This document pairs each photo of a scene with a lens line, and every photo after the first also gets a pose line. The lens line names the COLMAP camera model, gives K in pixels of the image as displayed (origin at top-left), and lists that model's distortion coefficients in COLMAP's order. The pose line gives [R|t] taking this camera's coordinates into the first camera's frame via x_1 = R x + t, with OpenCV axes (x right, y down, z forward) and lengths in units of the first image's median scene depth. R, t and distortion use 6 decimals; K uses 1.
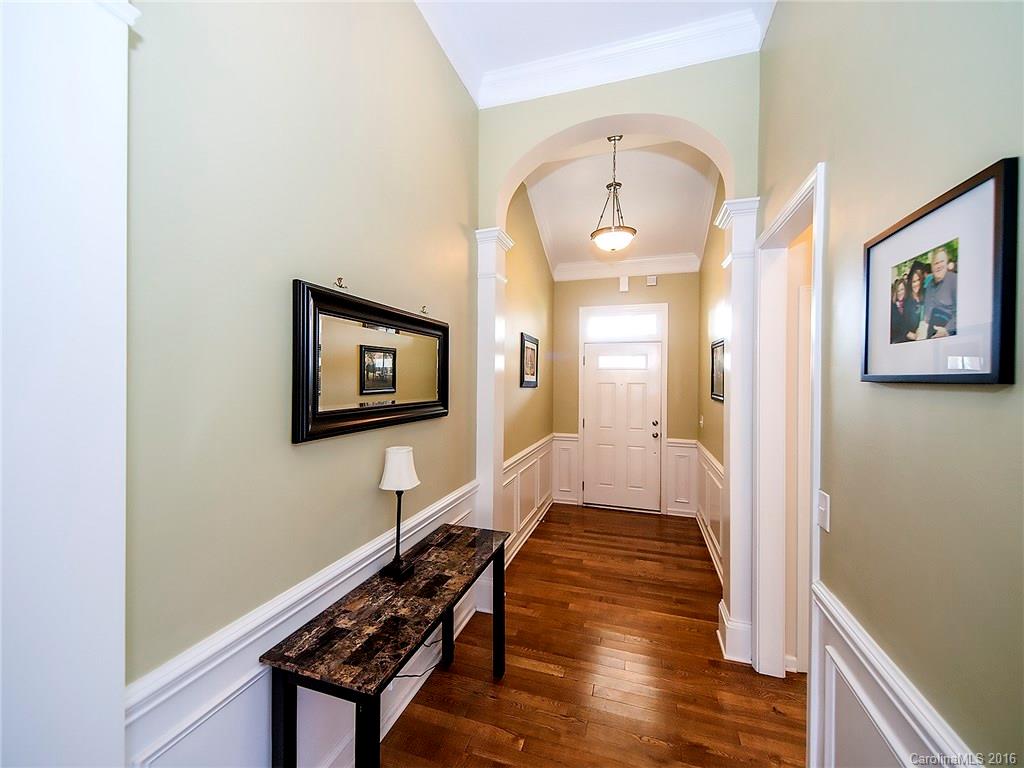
lens RADIAL K [[411.5, 0, 506.7], [0, 411.5, 382.1], [0, 0, 1]] dist [0.002335, 0.000059]
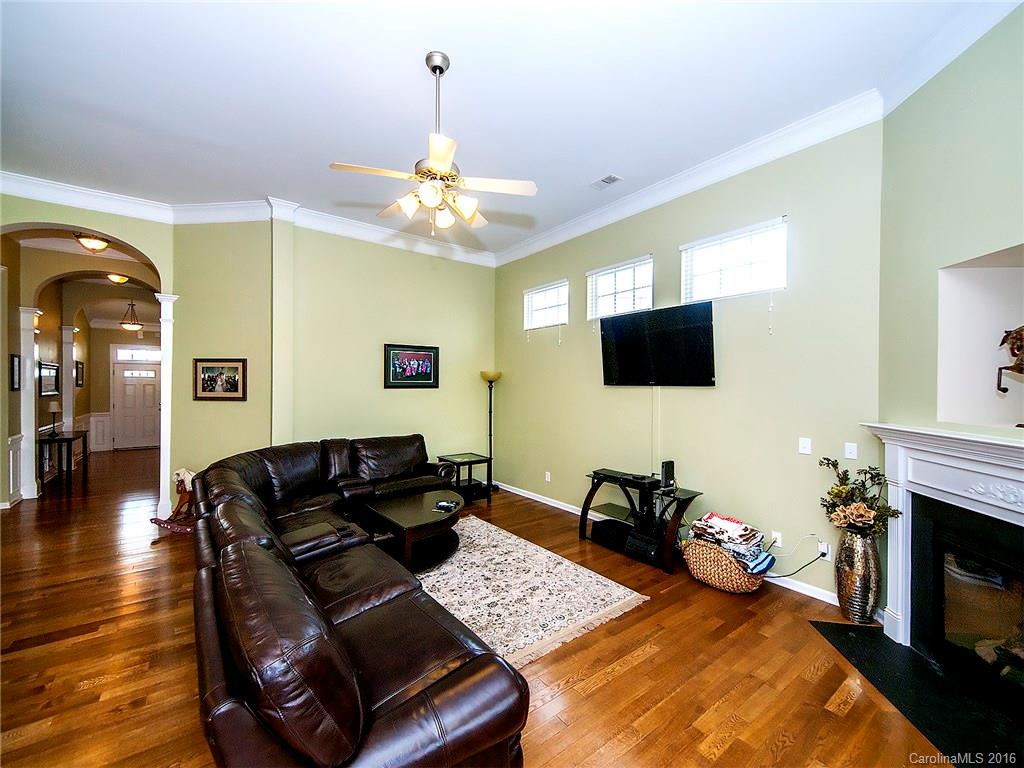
lens RADIAL K [[411.5, 0, 506.7], [0, 411.5, 382.1], [0, 0, 1]] dist [0.002335, 0.000059]
pose [[0.571823, -0.000847, 0.820377, -0.412278], [0.000502, 1.000000, 0.000683, -0.010066], [-0.820377, 0.000022, 0.571823, -1.941274]]
